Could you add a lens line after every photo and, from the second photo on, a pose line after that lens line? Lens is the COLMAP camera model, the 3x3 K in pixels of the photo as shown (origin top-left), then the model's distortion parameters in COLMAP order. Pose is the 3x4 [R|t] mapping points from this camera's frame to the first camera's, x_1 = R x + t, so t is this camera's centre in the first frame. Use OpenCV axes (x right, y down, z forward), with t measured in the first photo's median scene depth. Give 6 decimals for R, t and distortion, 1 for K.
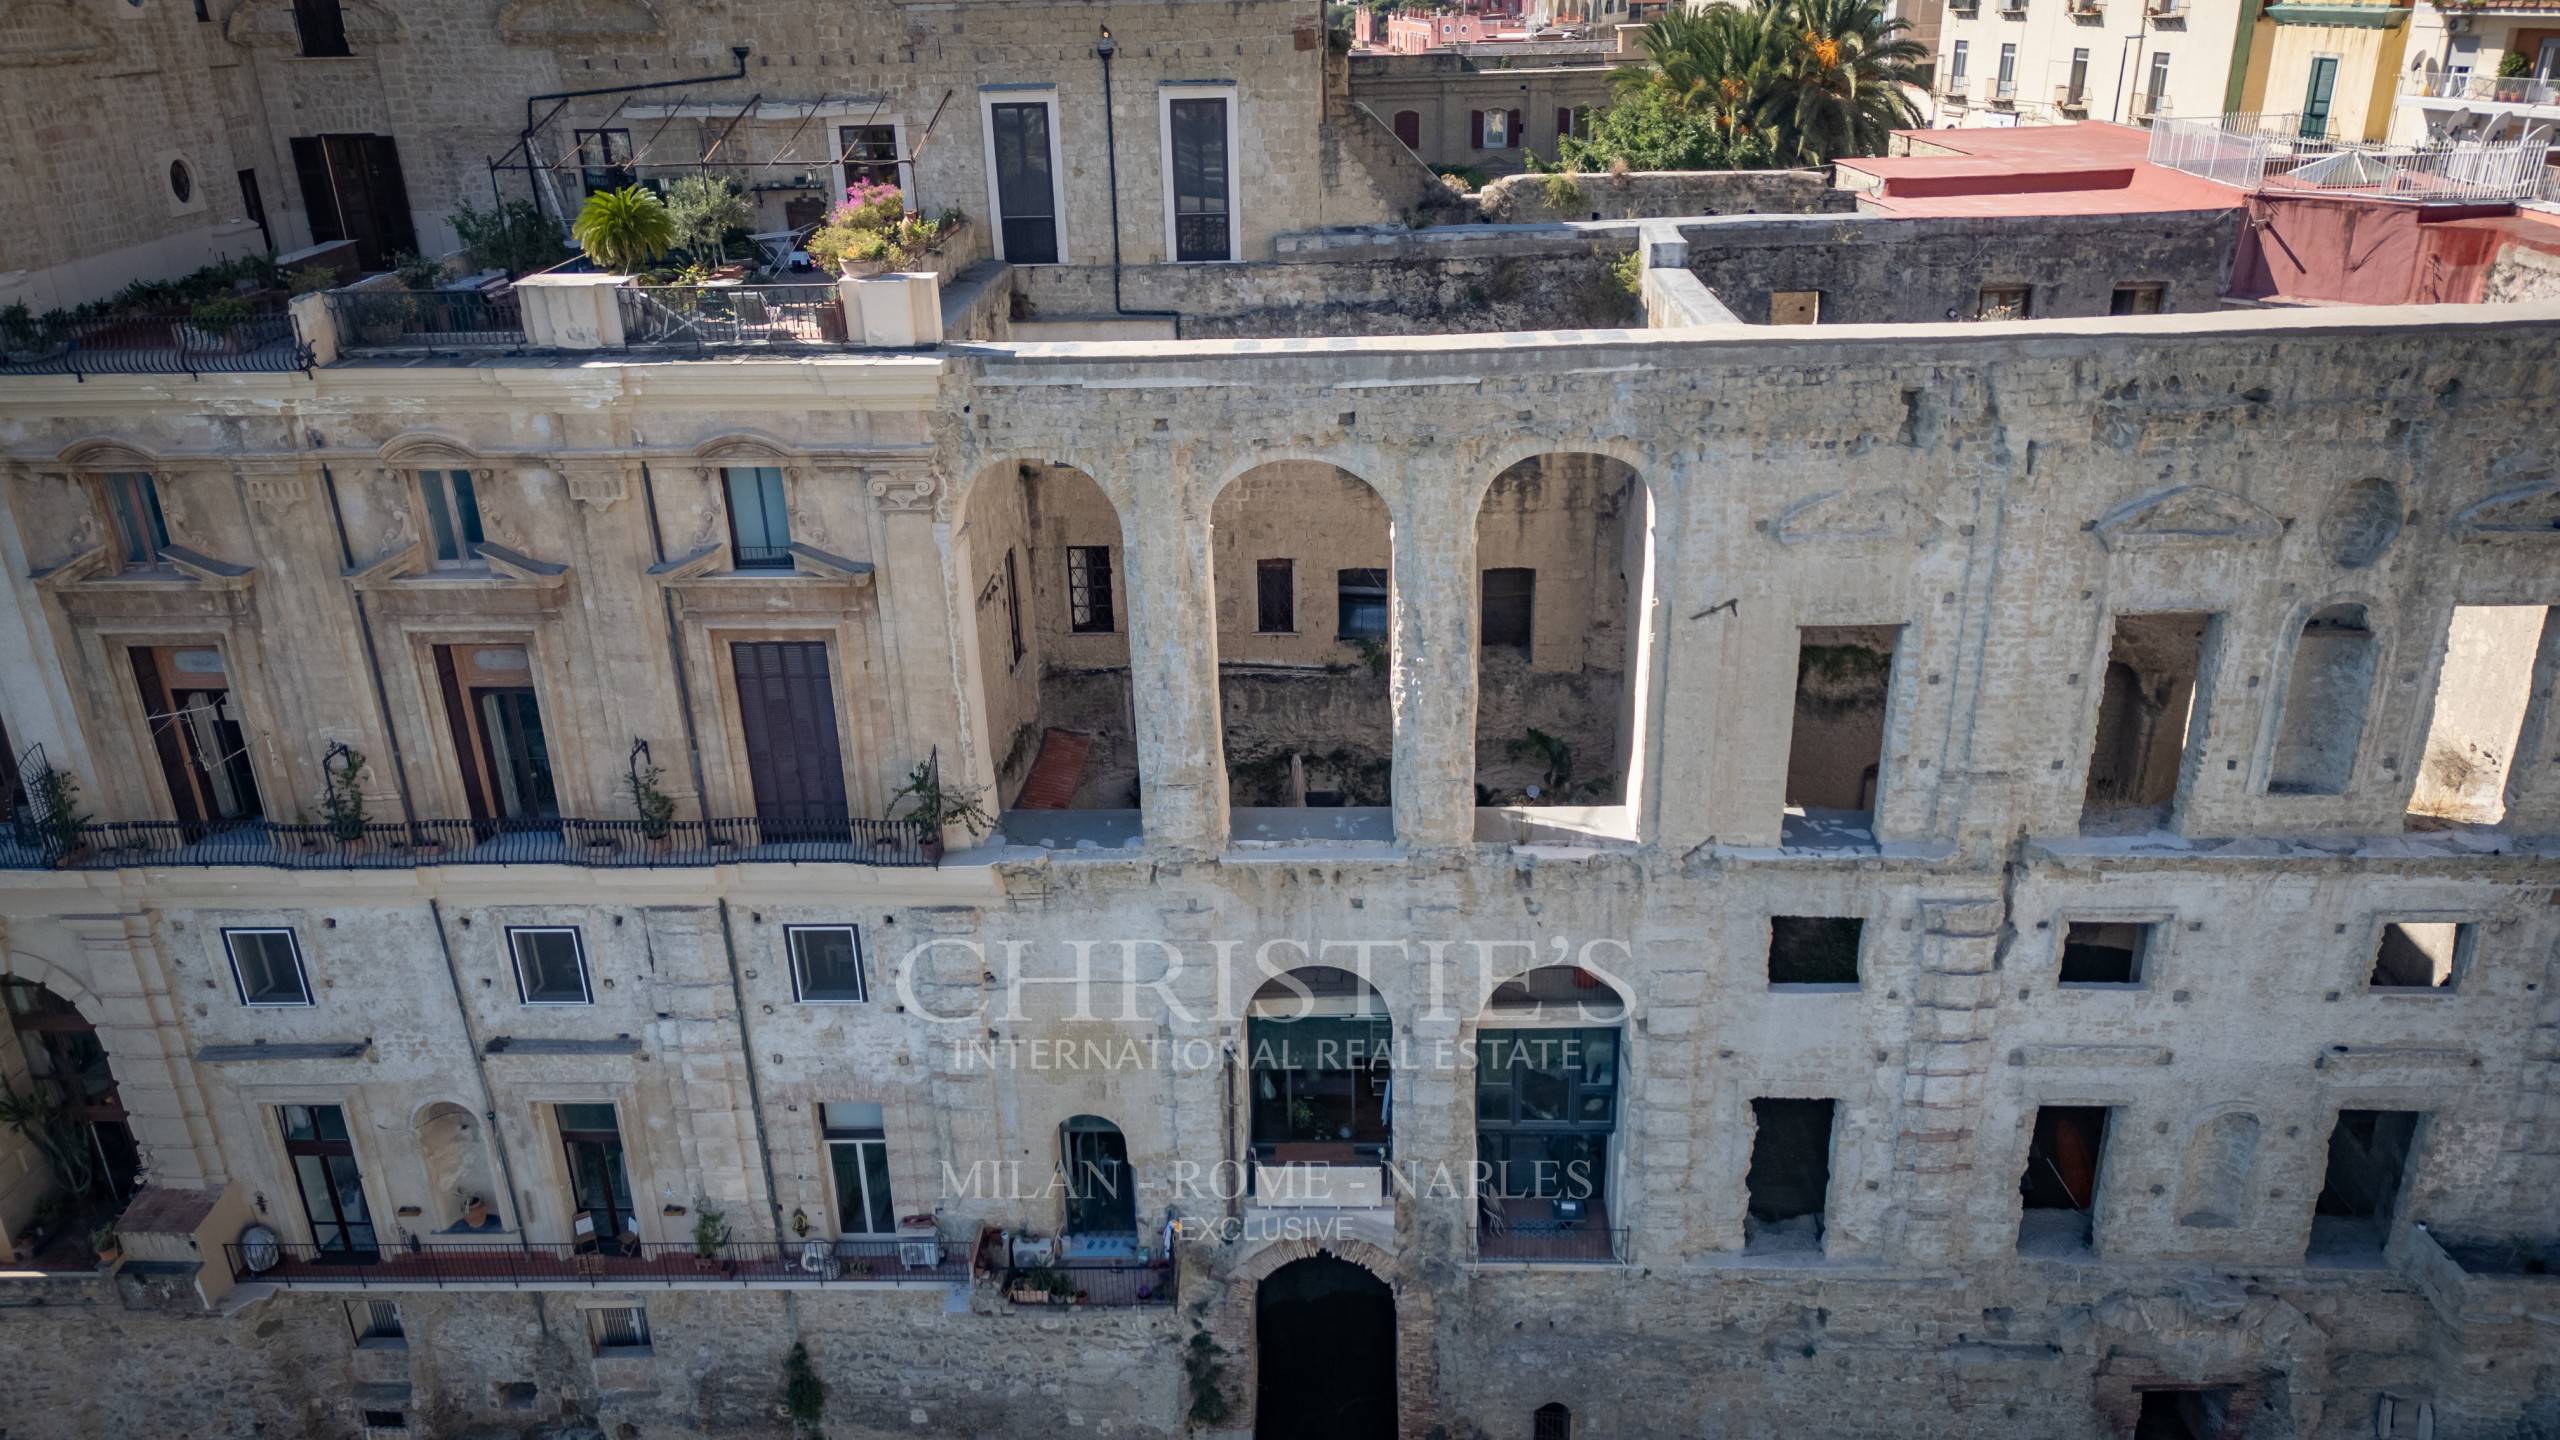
lens RADIAL K [[1800.7, 0, 1280.0], [0, 1800.7, 720.0], [0, 0, 1]] dist [0.040197, -0.038307]
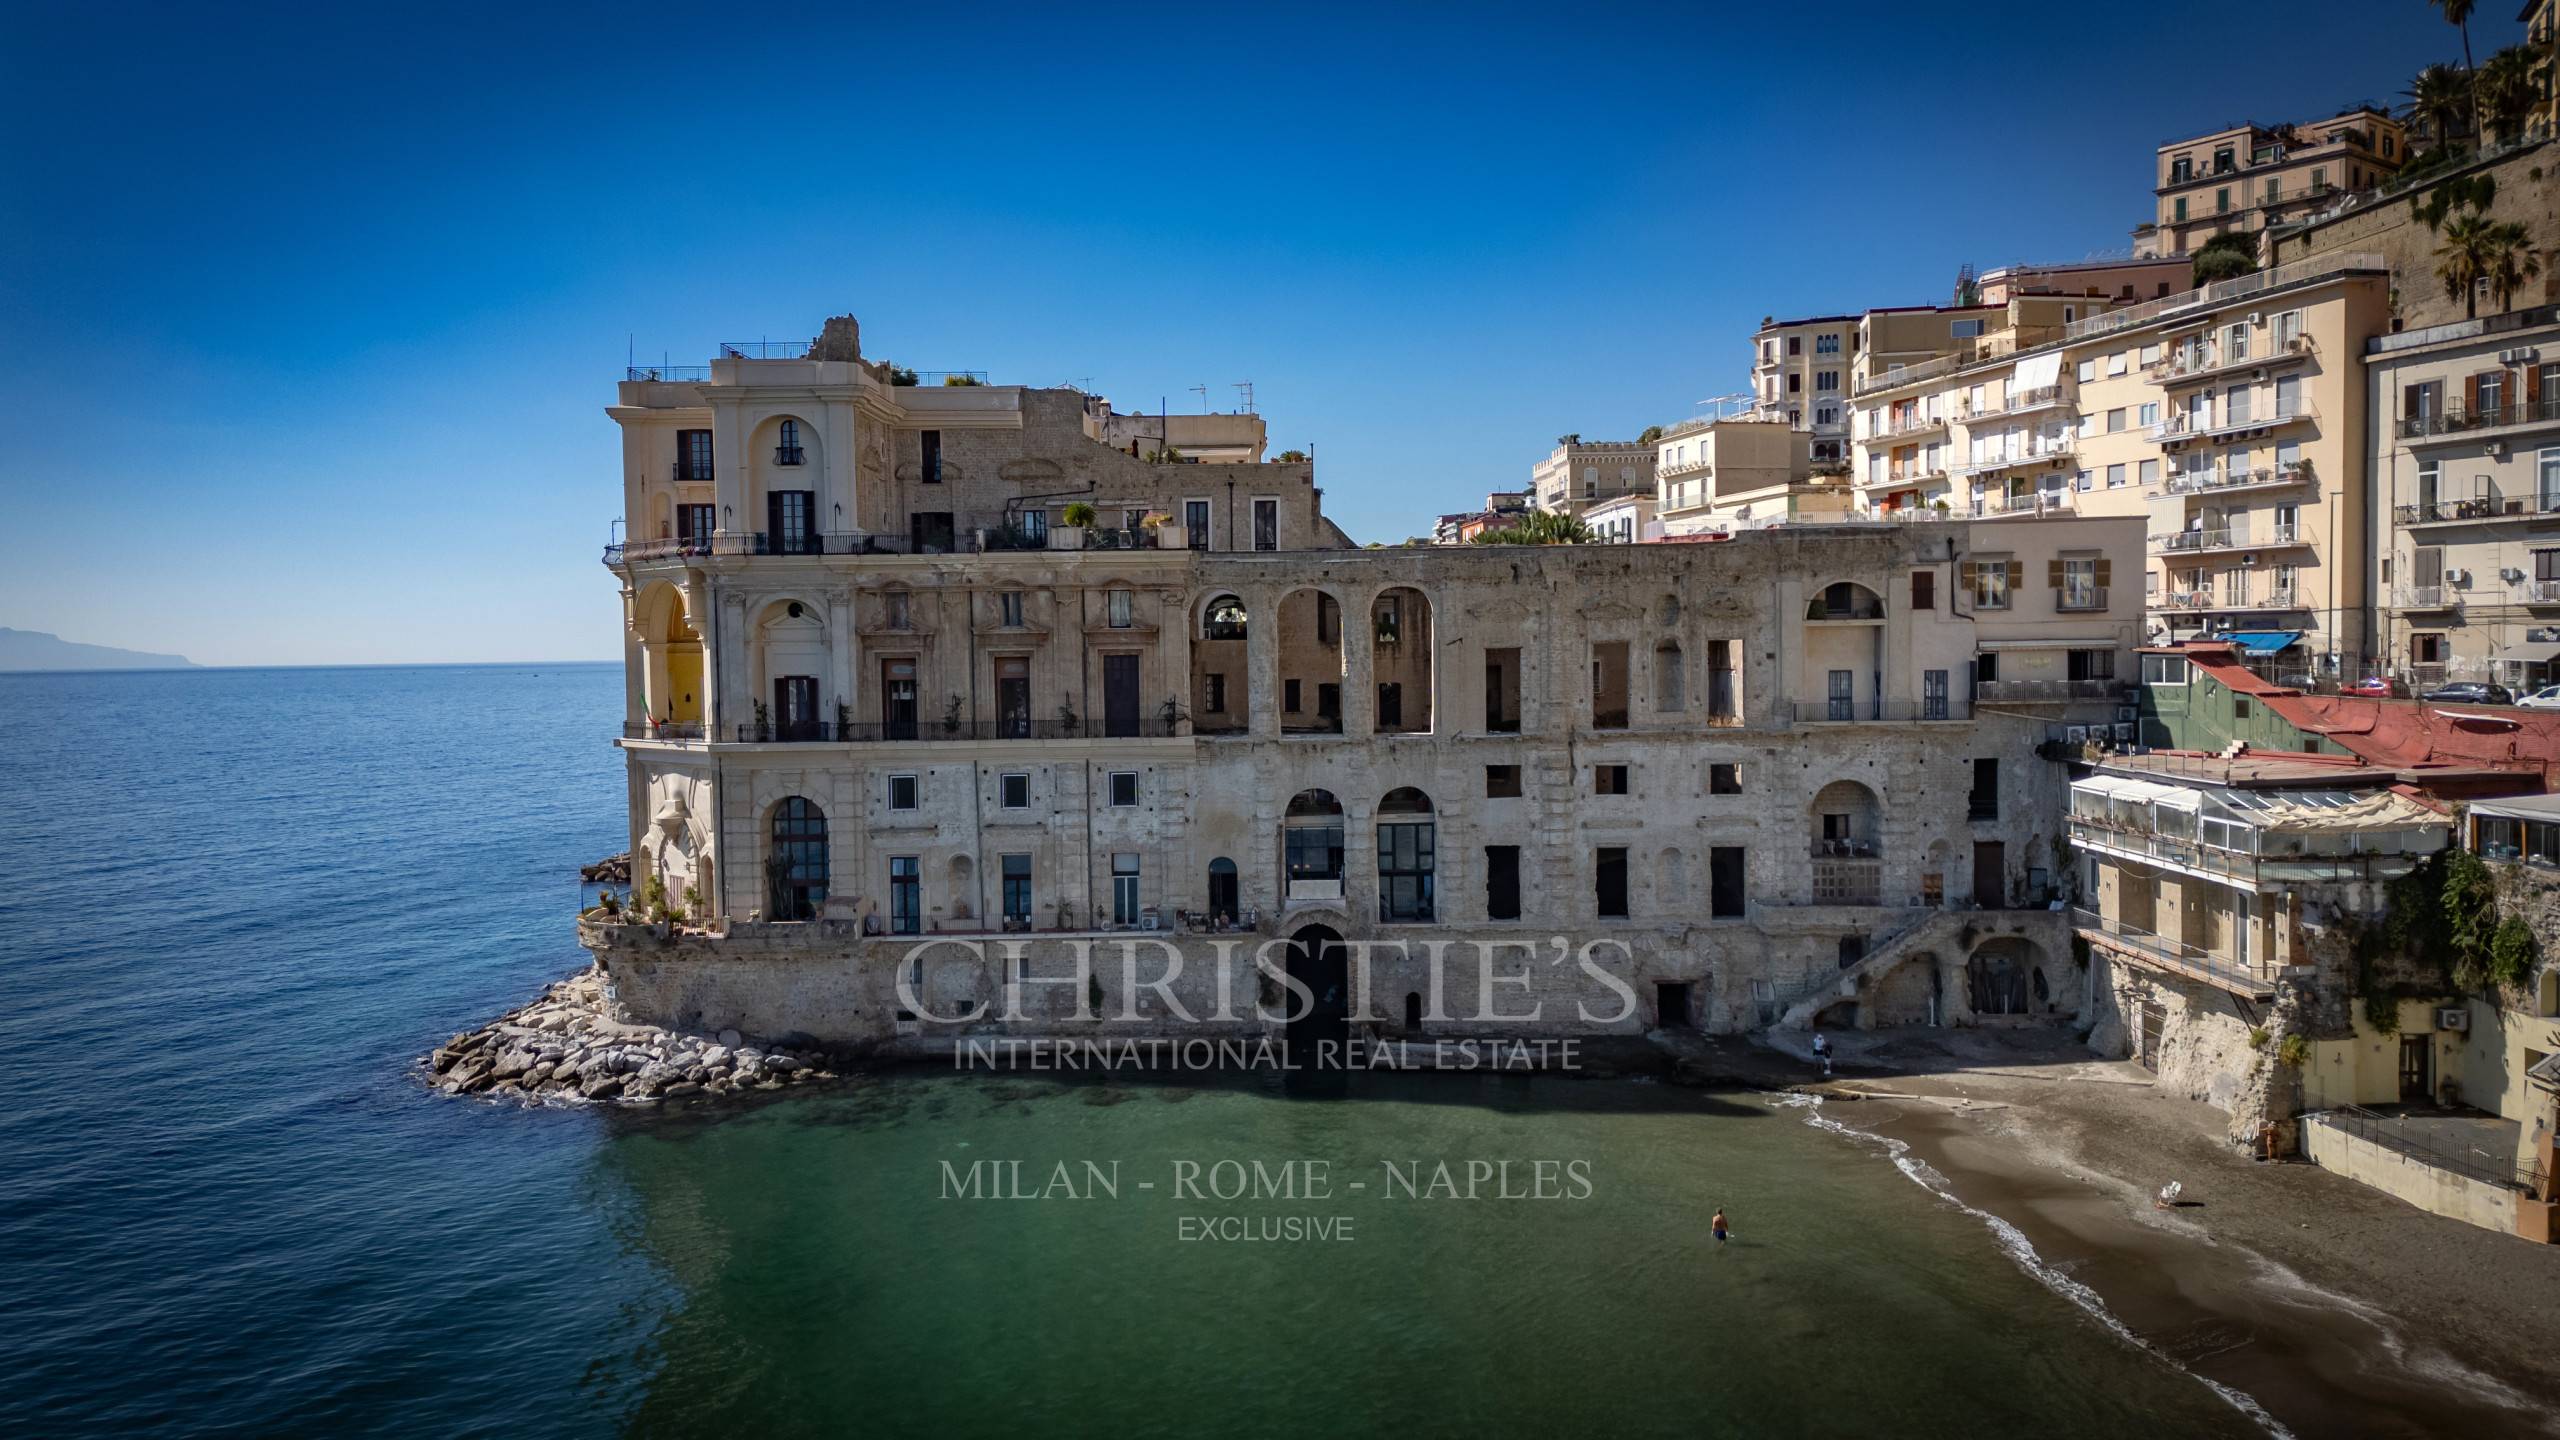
lens RADIAL K [[1767.1, 0, 1280.0], [0, 1767.1, 720.0], [0, 0, 1]] dist [0.096264, -0.111692]
pose [[0.999564, 0.009923, 0.027823, -0.100451], [0.000454, 0.936618, -0.350352, 0.929532], [-0.029536, 0.350211, 0.936205, -1.408003]]
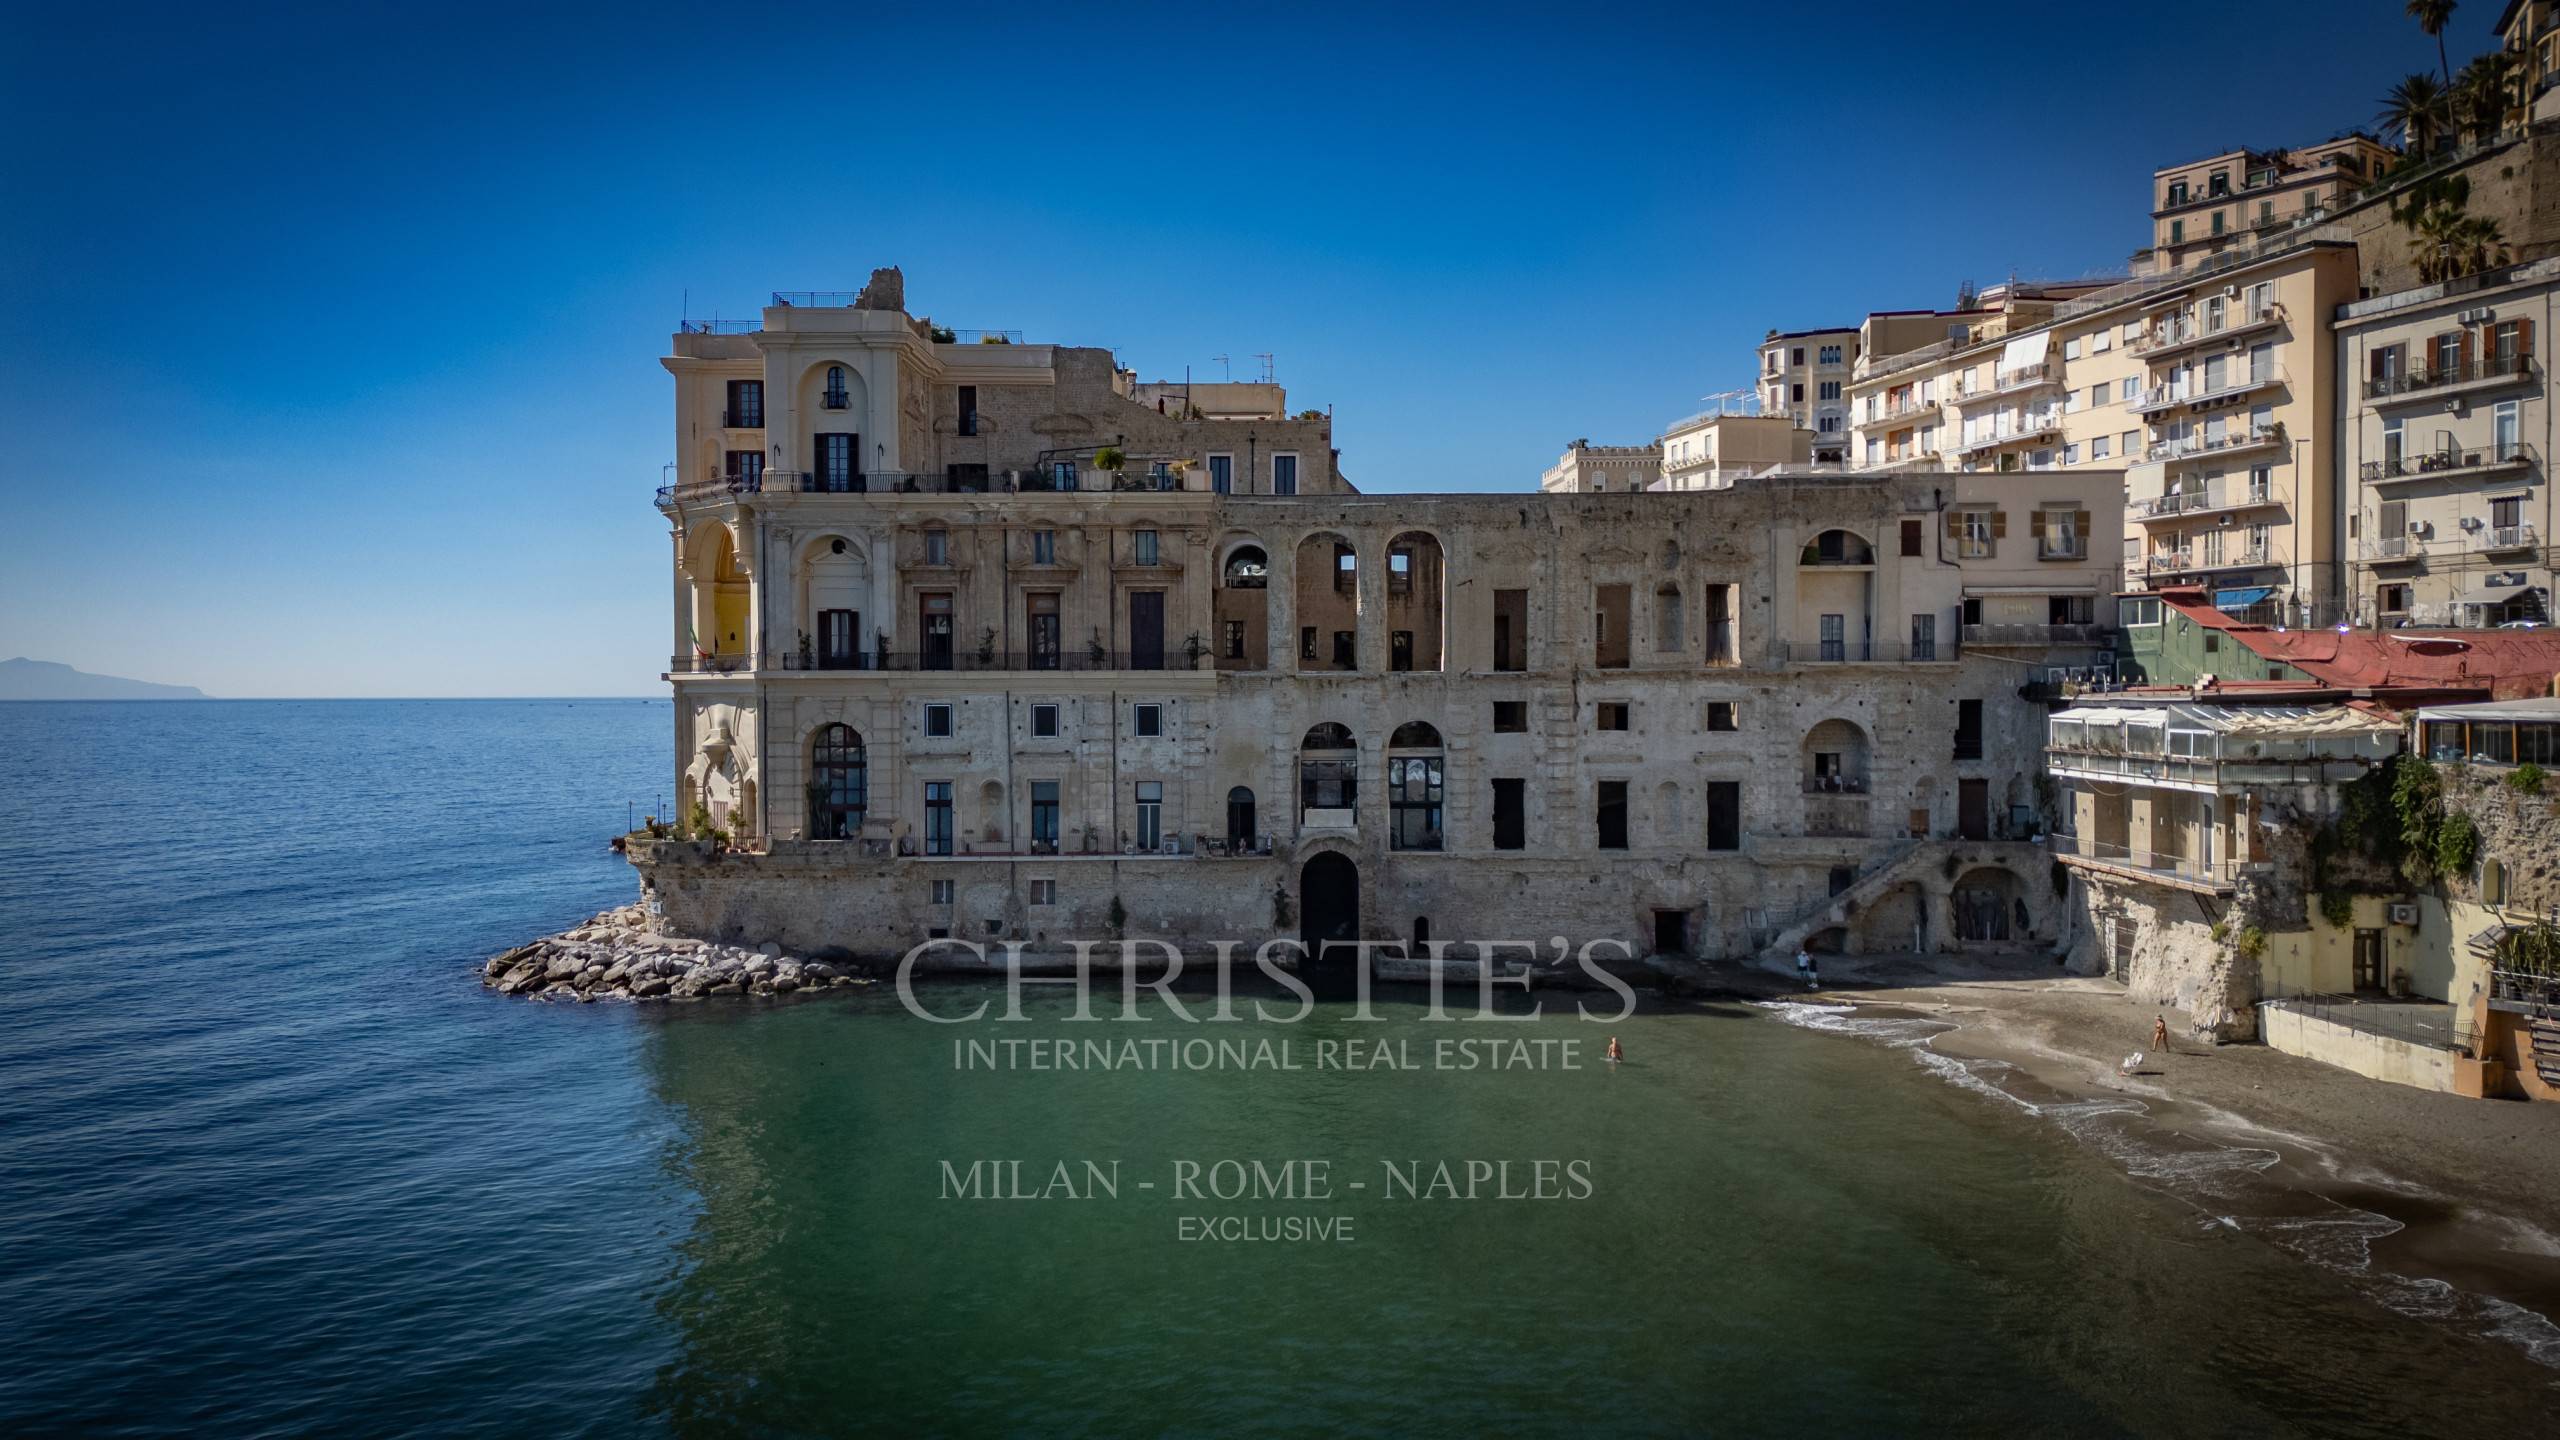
lens RADIAL K [[1767.1, 0, 1280.0], [0, 1767.1, 720.0], [0, 0, 1]] dist [0.096264, -0.111692]
pose [[0.999469, 0.023092, 0.022973, -0.115178], [-0.012847, 0.927569, -0.373432, 1.124721], [-0.029932, 0.372939, 0.927373, -1.466227]]
